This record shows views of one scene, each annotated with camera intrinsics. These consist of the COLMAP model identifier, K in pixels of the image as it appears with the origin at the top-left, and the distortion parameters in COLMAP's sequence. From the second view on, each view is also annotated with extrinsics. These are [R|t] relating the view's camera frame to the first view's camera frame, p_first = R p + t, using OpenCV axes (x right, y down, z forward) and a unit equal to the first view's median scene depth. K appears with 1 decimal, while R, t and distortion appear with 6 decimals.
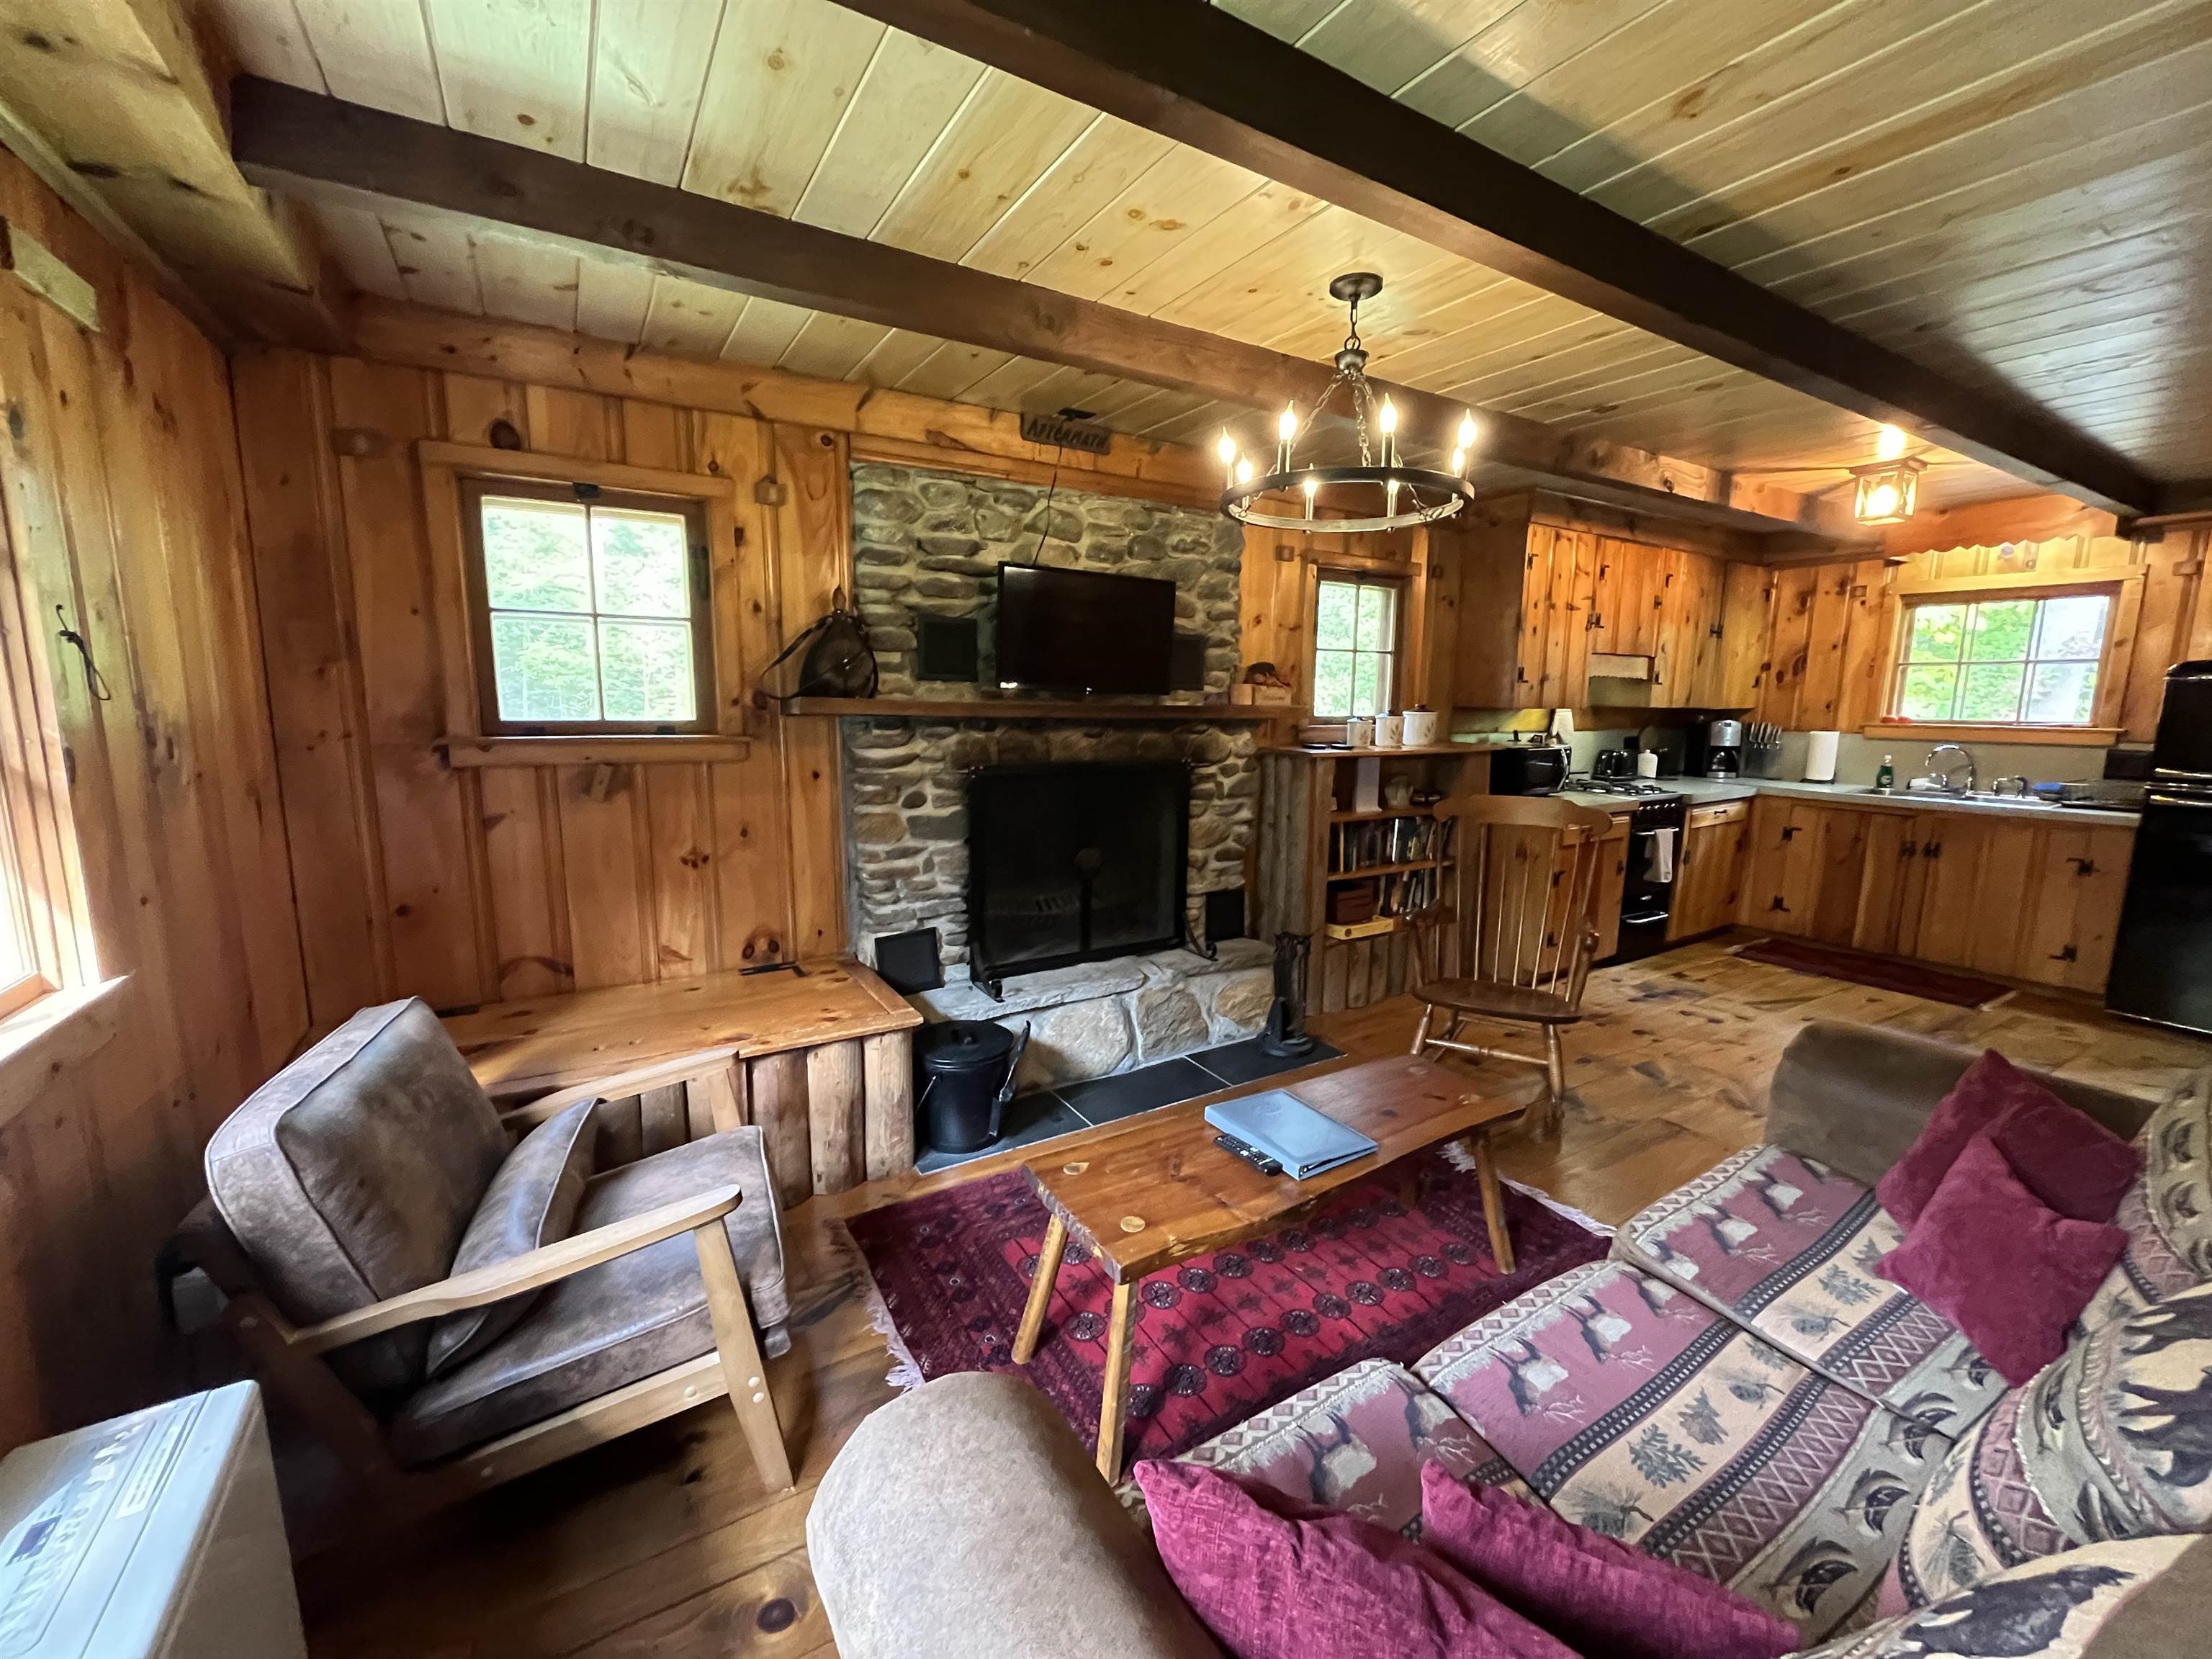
lens RADIAL K [[890.3, 0, 1104.0], [0, 890.3, 830.1], [0, 0, 1]] dist [-0.002935, 0.000716]
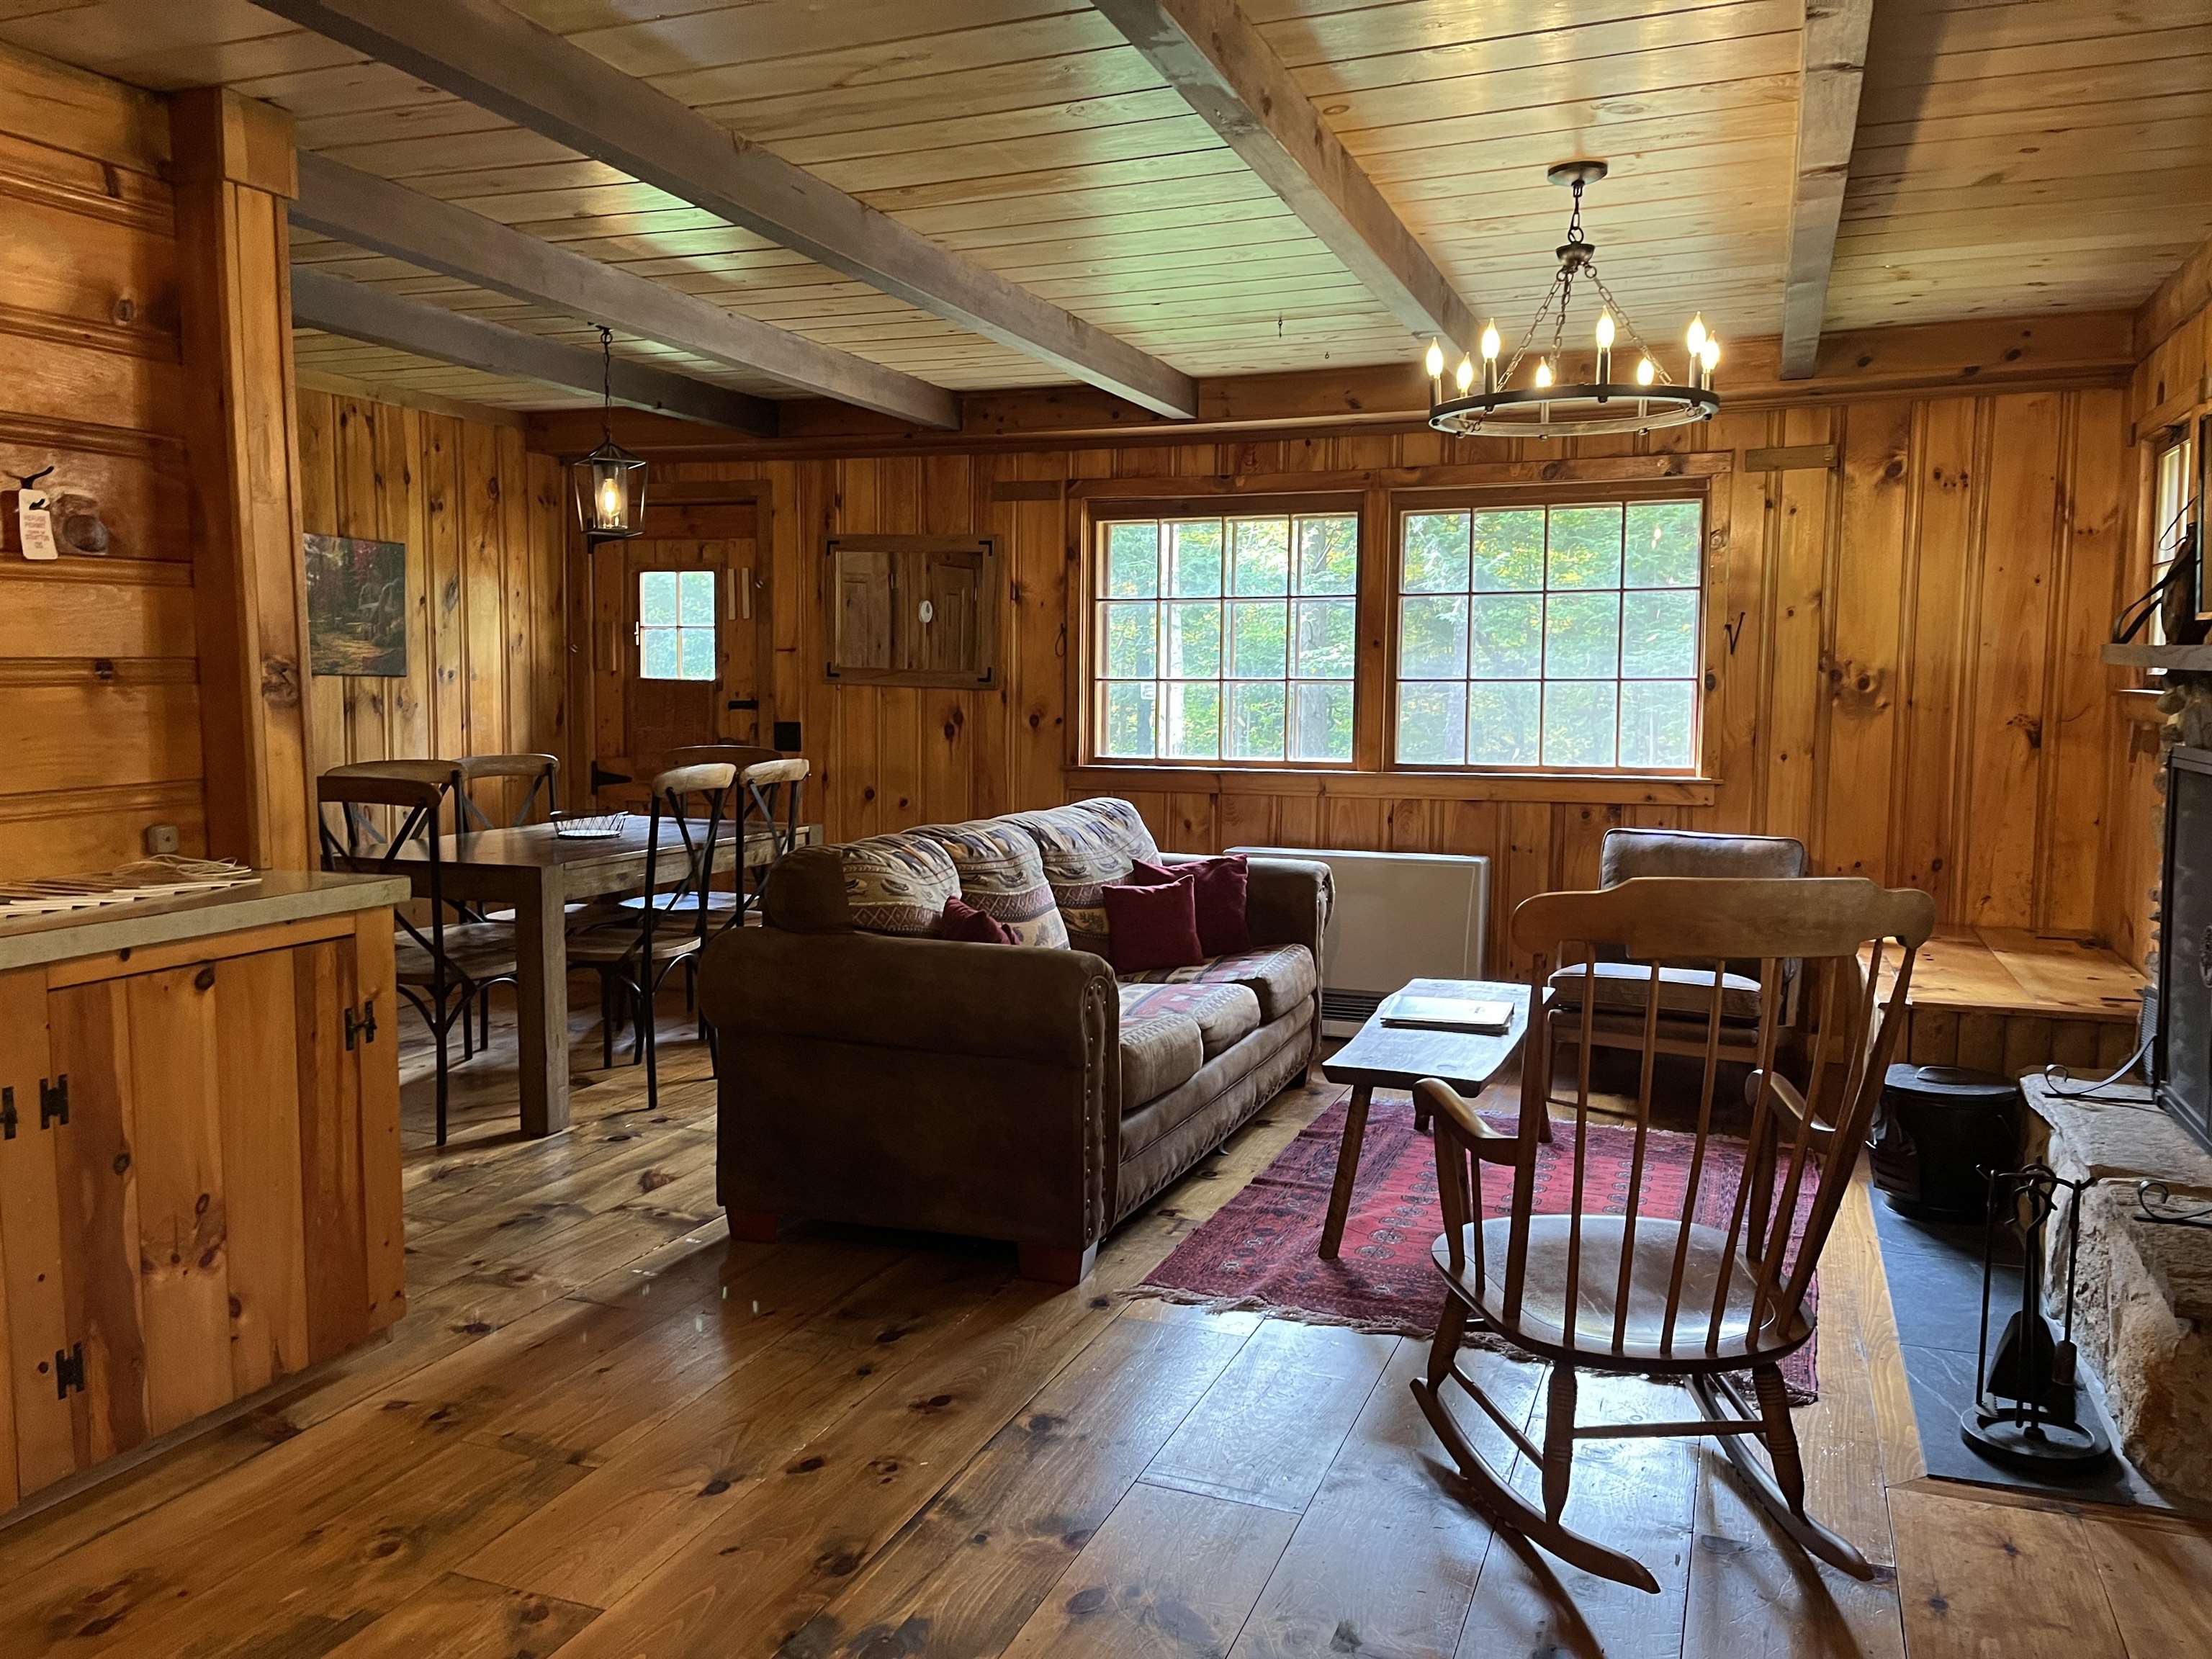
lens RADIAL K [[1670.4, 0, 1092.9], [0, 1670.4, 836.4], [0, 0, 1]] dist [0.070735, -0.097884]
pose [[-0.794358, 0.044895, -0.605789, 1.101140], [-0.103011, 0.972865, 0.207175, -0.166783], [0.598652, 0.226974, -0.768179, 1.374759]]
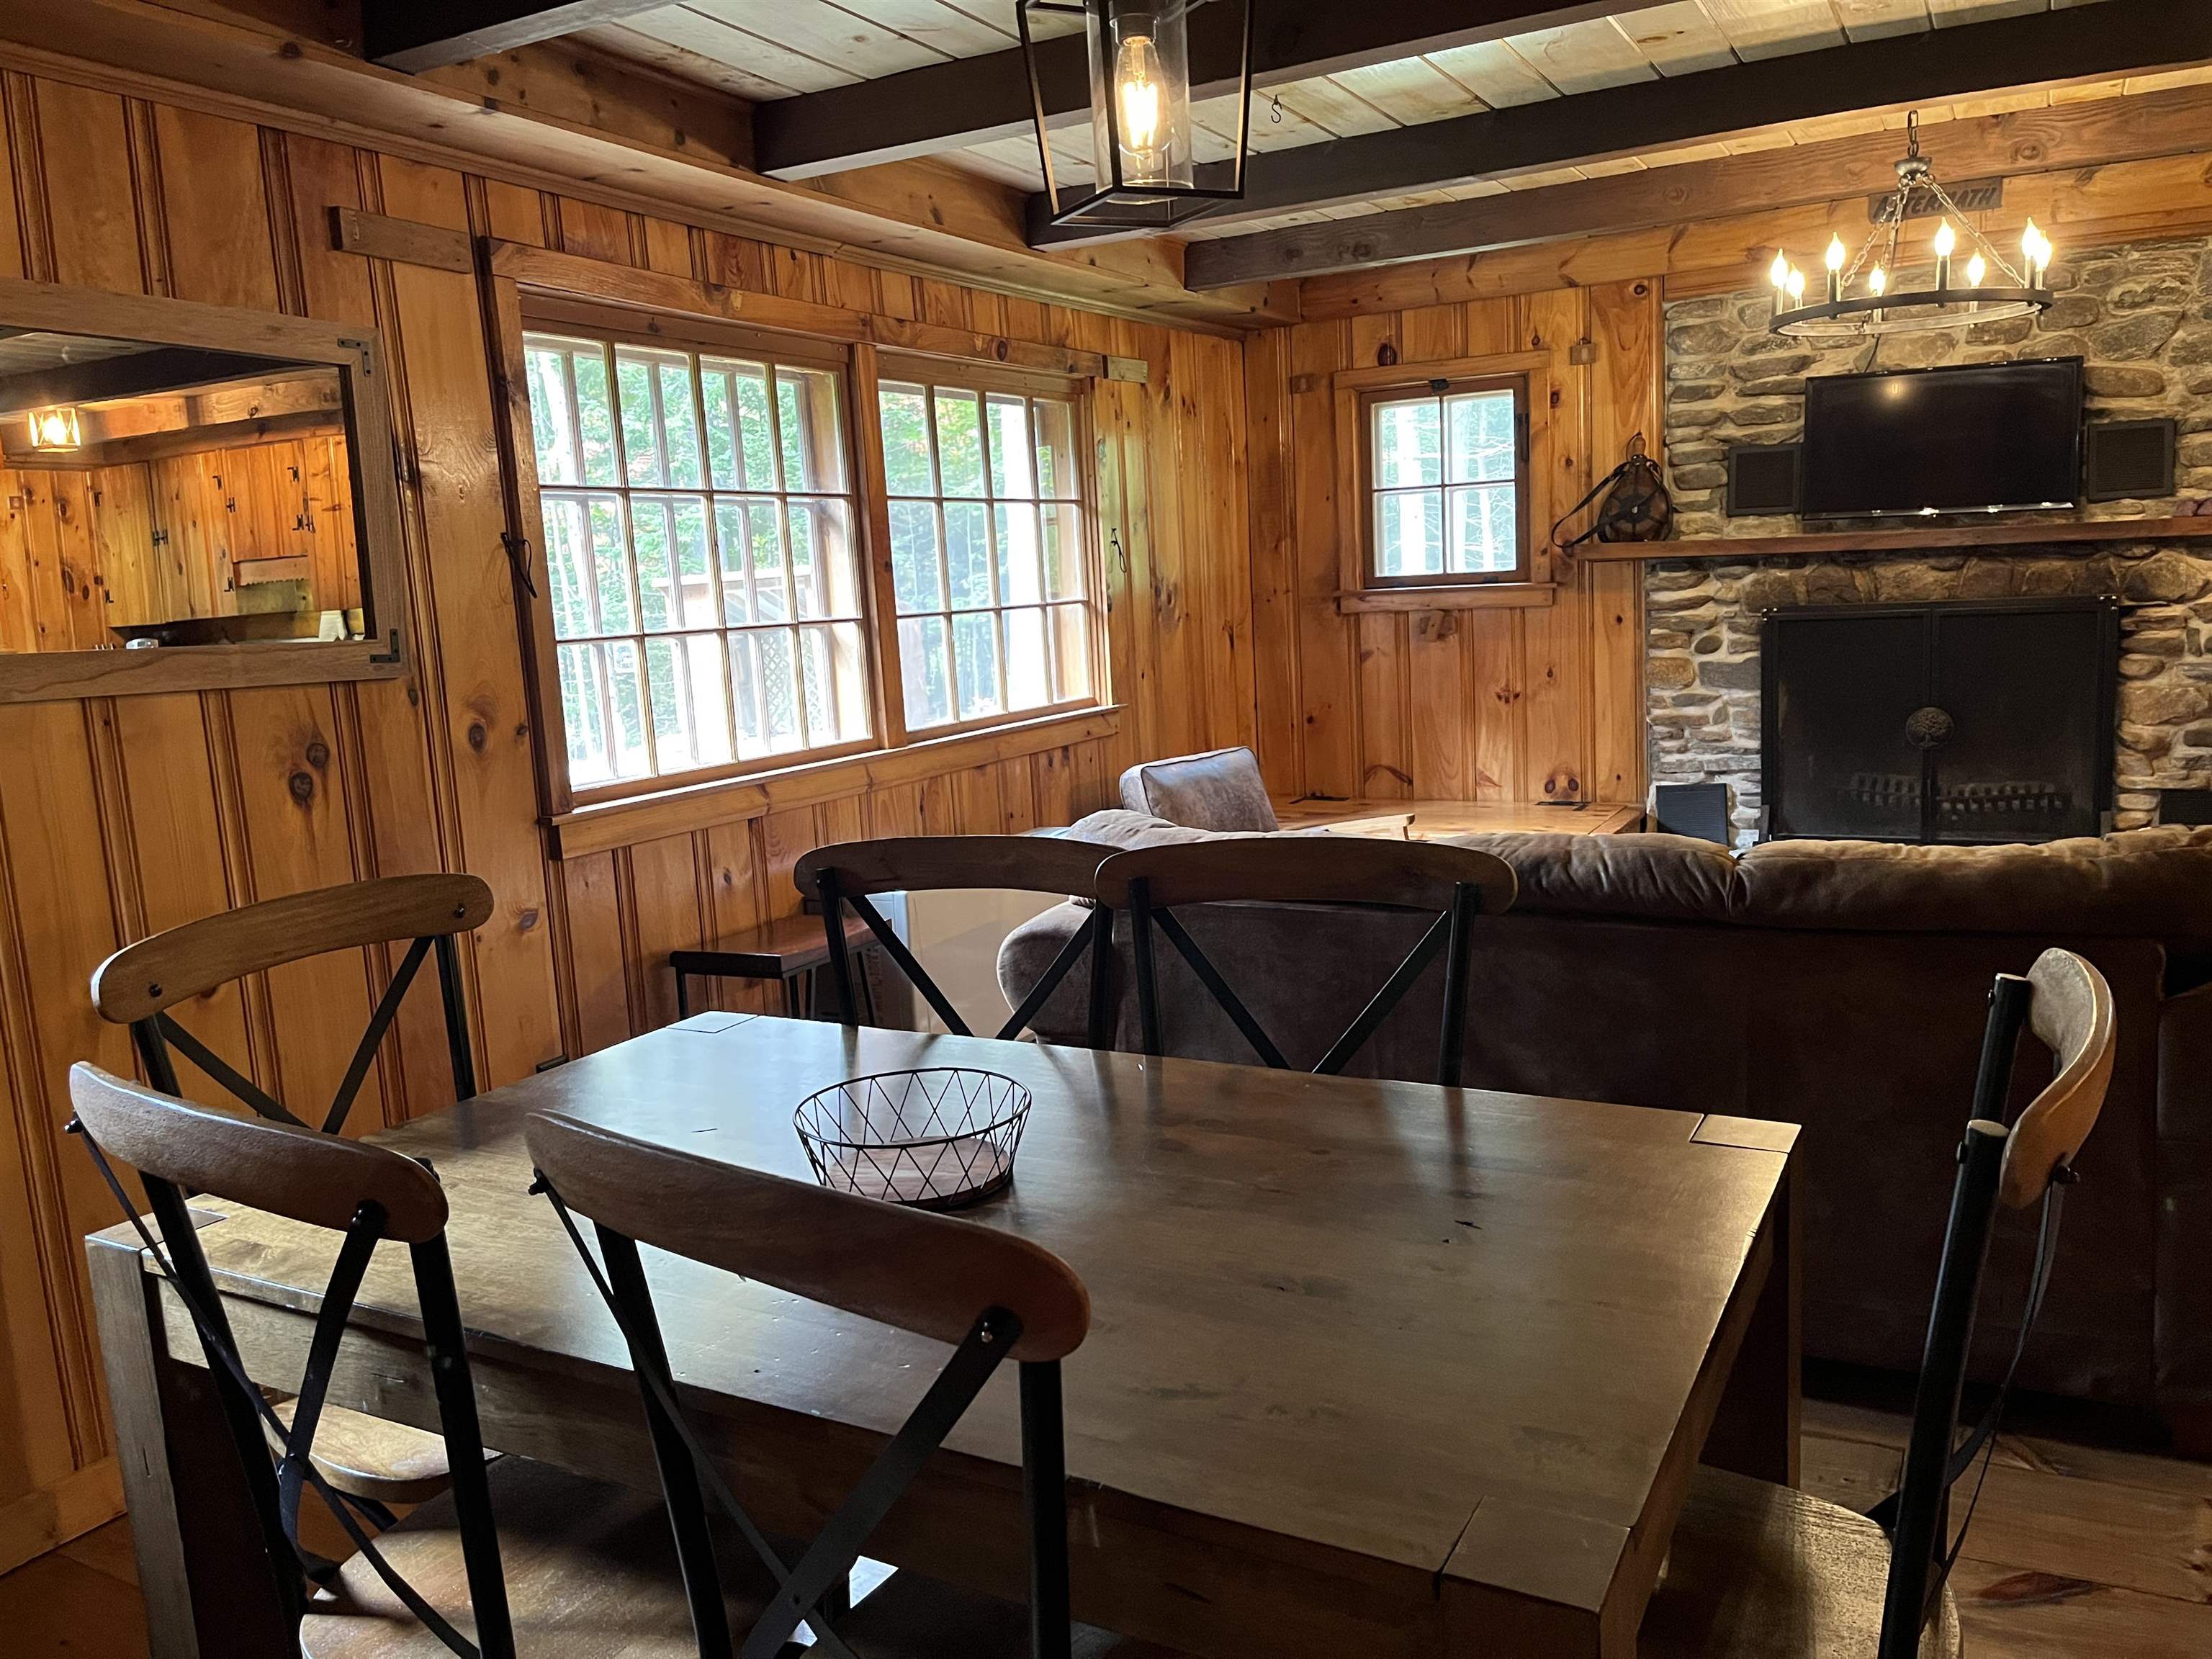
lens RADIAL K [[1670.4, 0, 1118.8], [0, 1670.4, 811.4], [0, 0, 1]] dist [0.070735, -0.097884]
pose [[0.506595, 0.083178, -0.858162, 0.948320], [-0.072441, 0.995922, 0.053767, 0.085220], [0.859135, 0.034929, 0.510555, -0.416428]]
